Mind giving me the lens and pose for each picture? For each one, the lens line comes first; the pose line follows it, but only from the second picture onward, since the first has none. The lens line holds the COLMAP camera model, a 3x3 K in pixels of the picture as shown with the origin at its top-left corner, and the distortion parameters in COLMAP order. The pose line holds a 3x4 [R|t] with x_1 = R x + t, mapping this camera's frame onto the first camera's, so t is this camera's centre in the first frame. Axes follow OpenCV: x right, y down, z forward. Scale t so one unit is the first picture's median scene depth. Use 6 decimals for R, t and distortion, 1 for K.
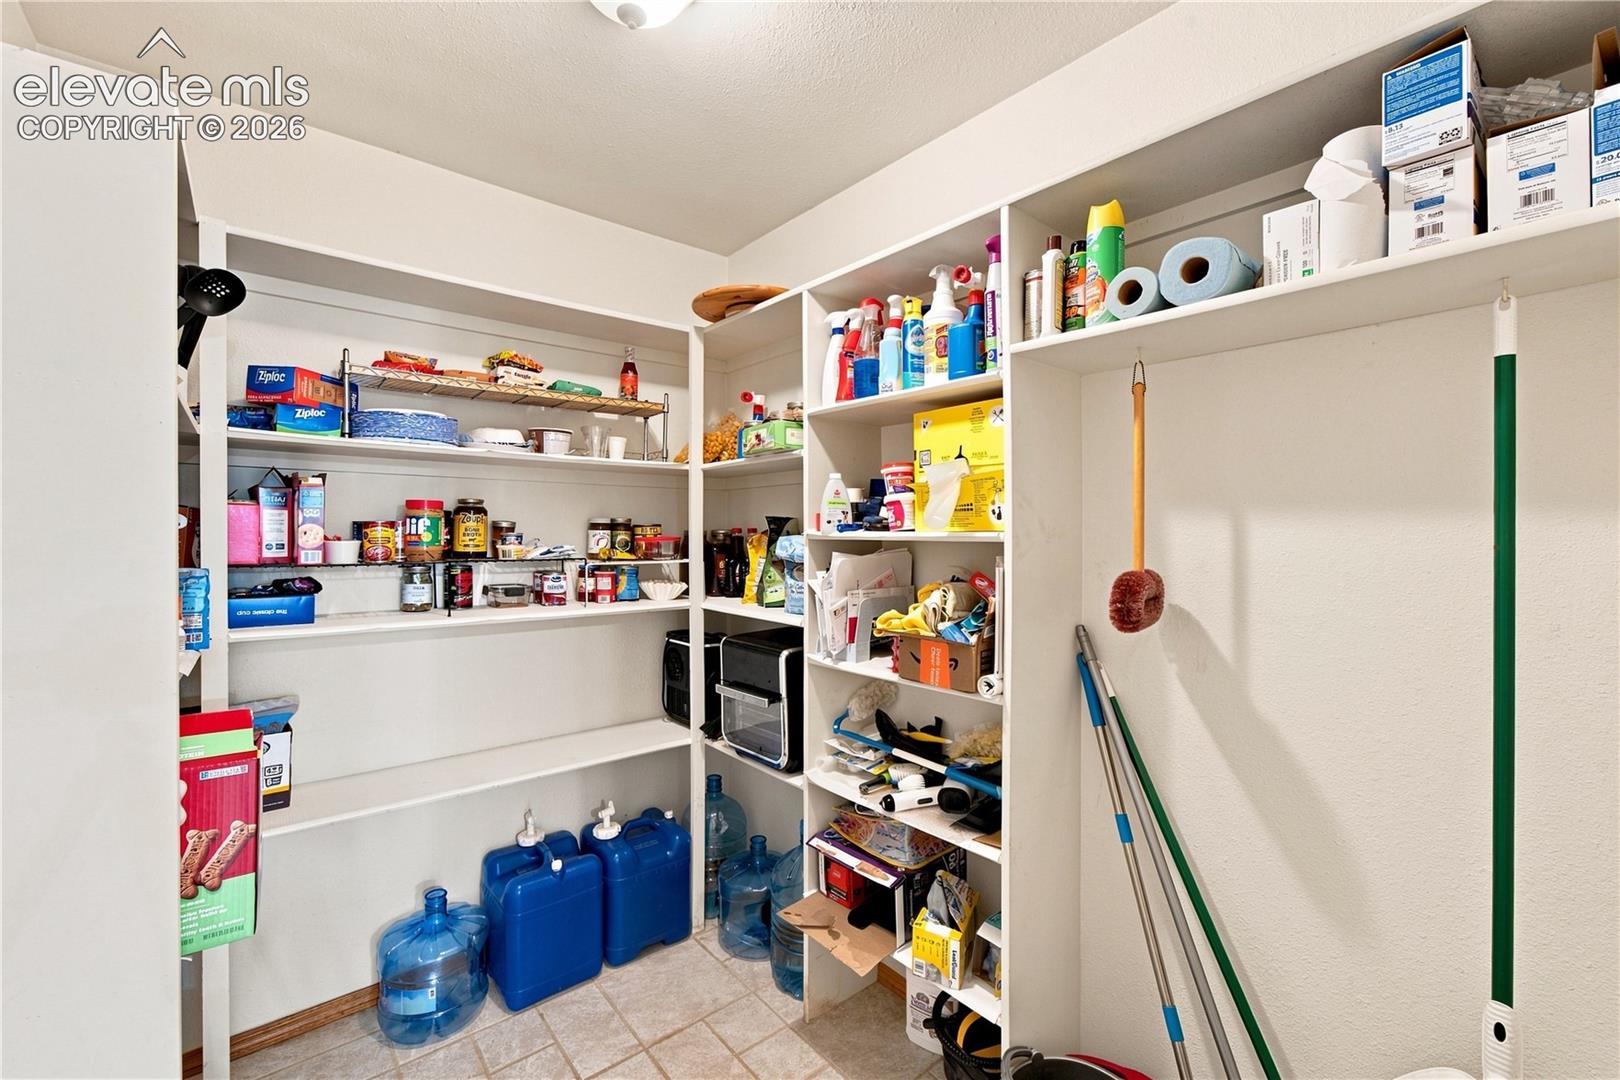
lens RADIAL K [[676.7, 0, 813.8], [0, 676.7, 536.3], [0, 0, 1]] dist [-0.004511, 0.005649]
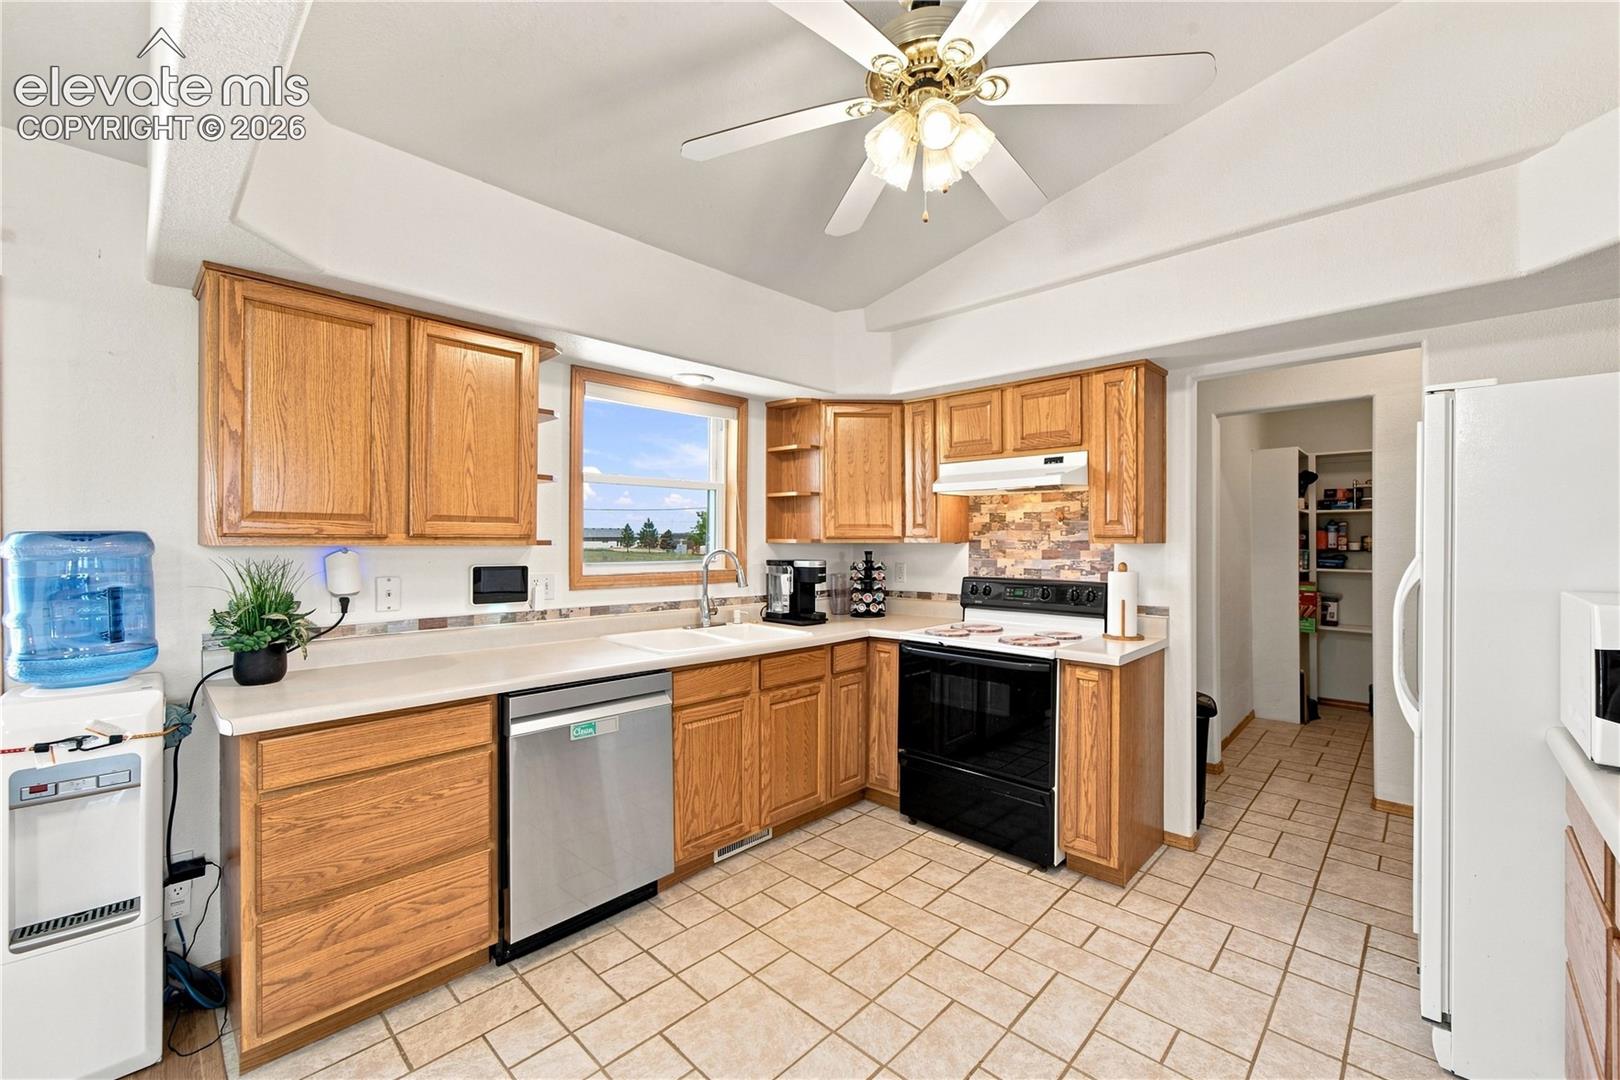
lens RADIAL K [[676.7, 0, 813.2], [0, 676.7, 535.1], [0, 0, 1]] dist [-0.004511, 0.005649]
pose [[0.132435, -0.006038, -0.991173, 2.100666], [-0.003903, 0.999971, -0.006613, 0.001501], [0.991184, 0.004745, 0.132407, -1.902238]]
